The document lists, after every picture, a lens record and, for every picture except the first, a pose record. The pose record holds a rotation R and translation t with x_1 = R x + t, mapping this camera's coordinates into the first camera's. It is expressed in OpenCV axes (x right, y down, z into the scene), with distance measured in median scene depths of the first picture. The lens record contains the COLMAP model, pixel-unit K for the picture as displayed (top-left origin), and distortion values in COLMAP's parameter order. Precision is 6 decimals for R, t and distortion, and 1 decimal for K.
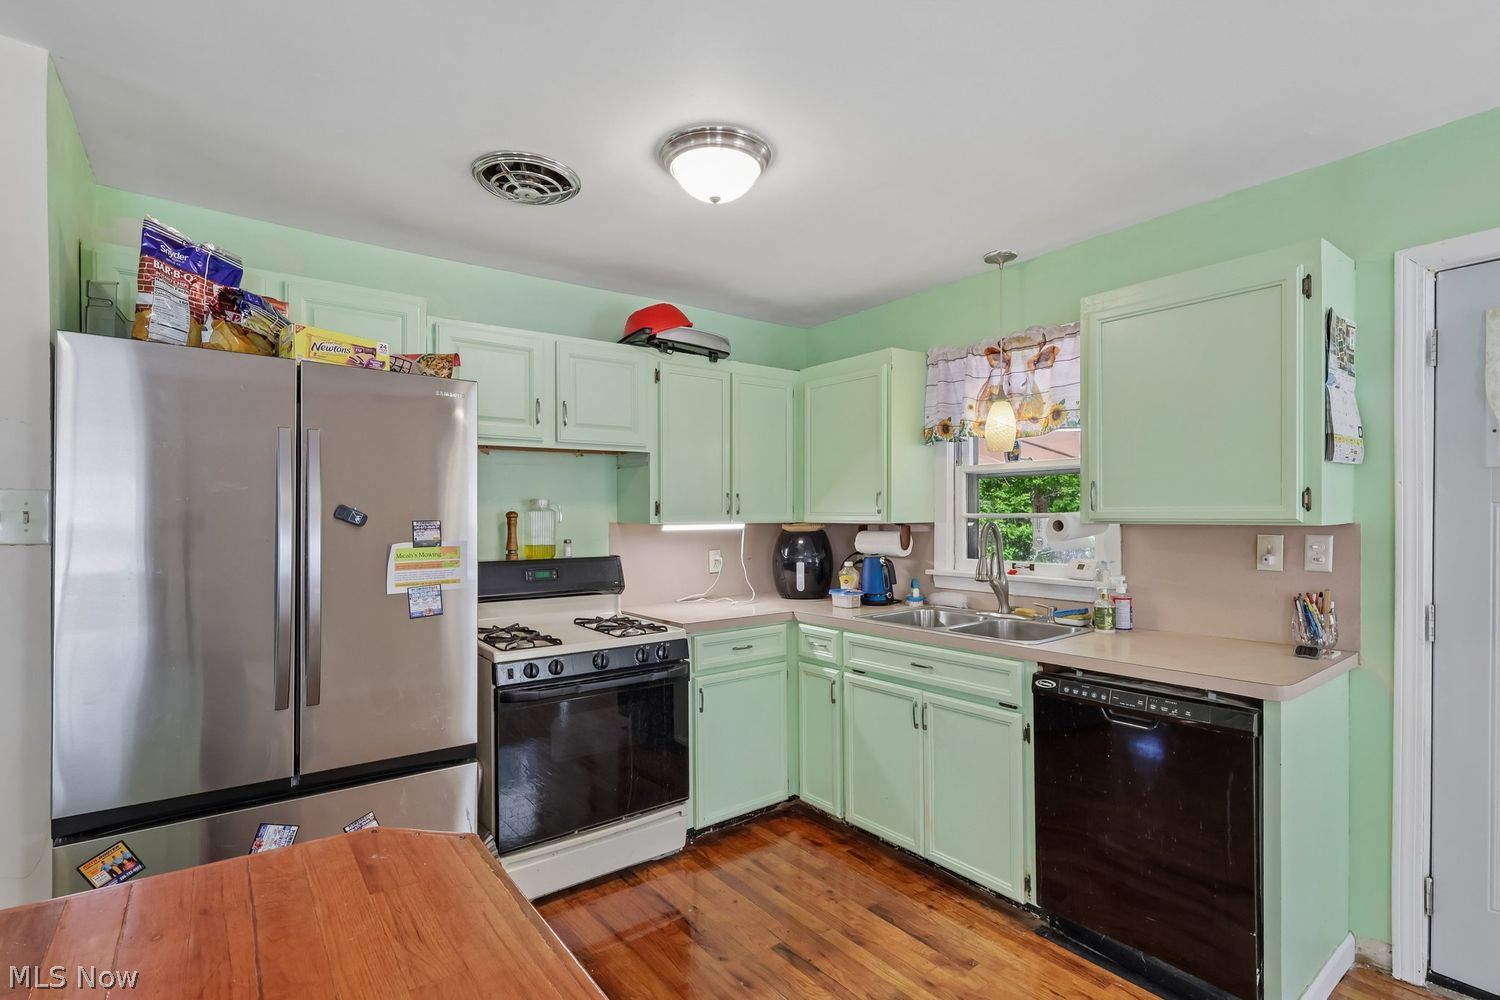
lens RADIAL K [[708.8, 0, 750.0], [0, 708.8, 518.5], [0, 0, 1]] dist [0.000224, 0.000355]
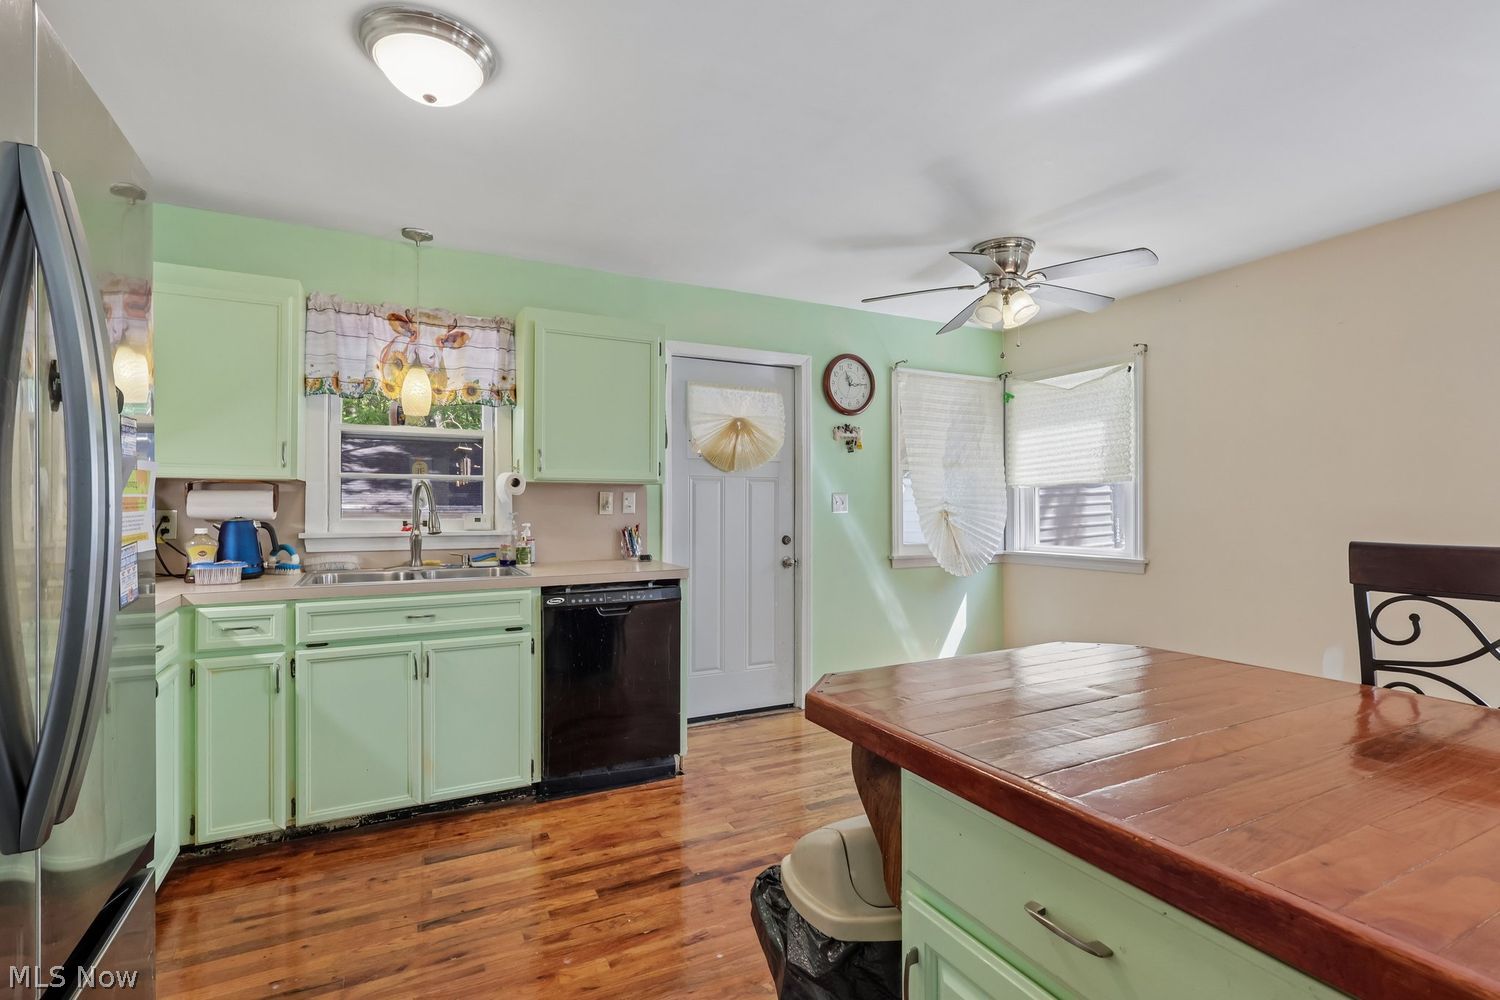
lens RADIAL K [[698.8, 0, 741.9], [0, 698.8, 501.8], [0, 0, 1]] dist [-0.000619, 0.000053]
pose [[0.179905, 0.009994, 0.983633, -0.604307], [0.003992, 0.999933, -0.010890, 0.050553], [-0.983676, 0.005886, 0.179853, 0.330682]]
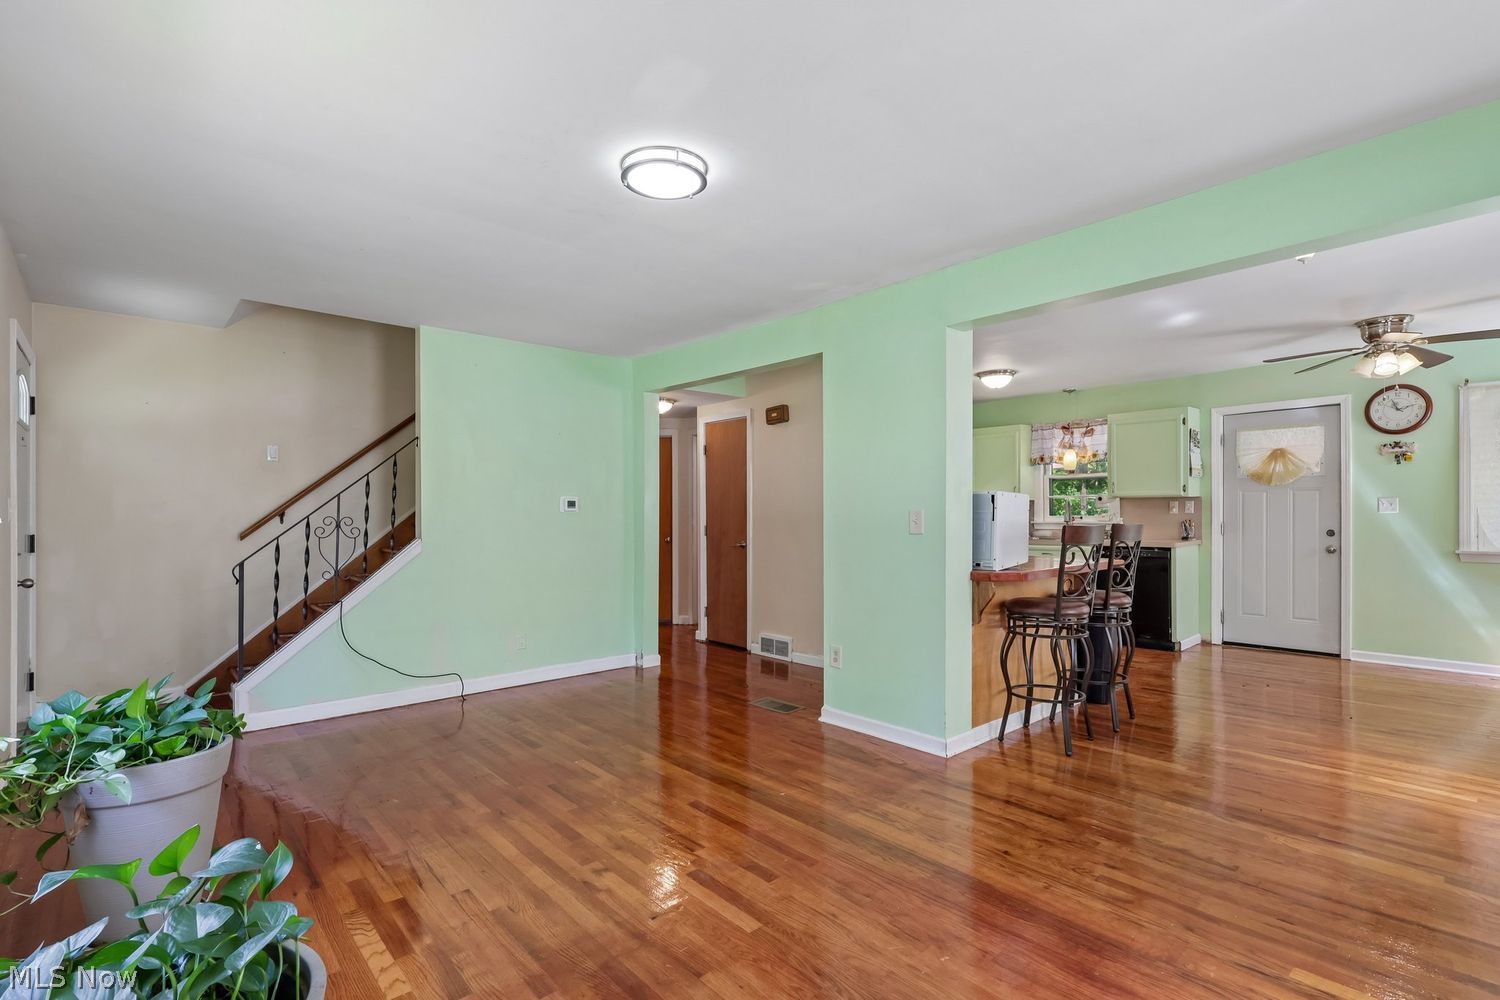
lens RADIAL K [[703.4, 0, 749.4], [0, 703.4, 517.4], [0, 0, 1]] dist [0.001115, 0.000516]
pose [[0.996865, -0.003963, 0.079018, -0.950181], [0.003702, 0.999987, 0.003457, 0.057458], [-0.079031, -0.003153, 0.996867, -1.344267]]
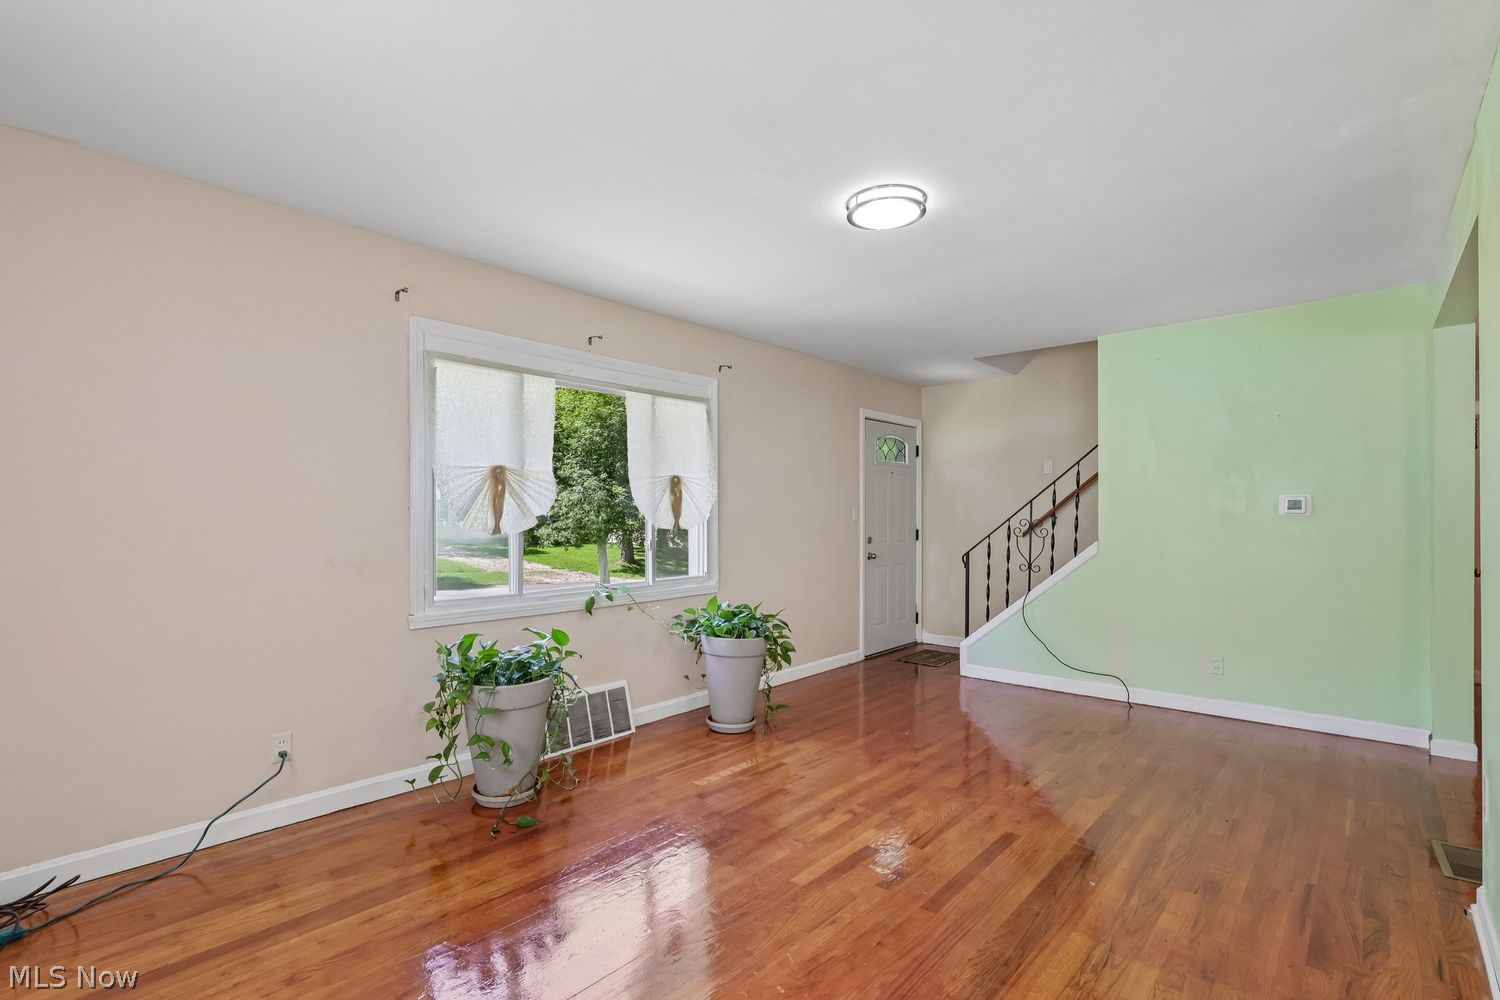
lens RADIAL K [[706.4, 0, 741.0], [0, 706.4, 523.0], [0, 0, 1]] dist [-0.000234, 0.000263]
pose [[0.188142, 0.008682, -0.982103, -0.098365], [-0.002378, 0.999962, 0.008385, 0.054566], [0.982139, 0.000758, 0.188156, -0.848932]]
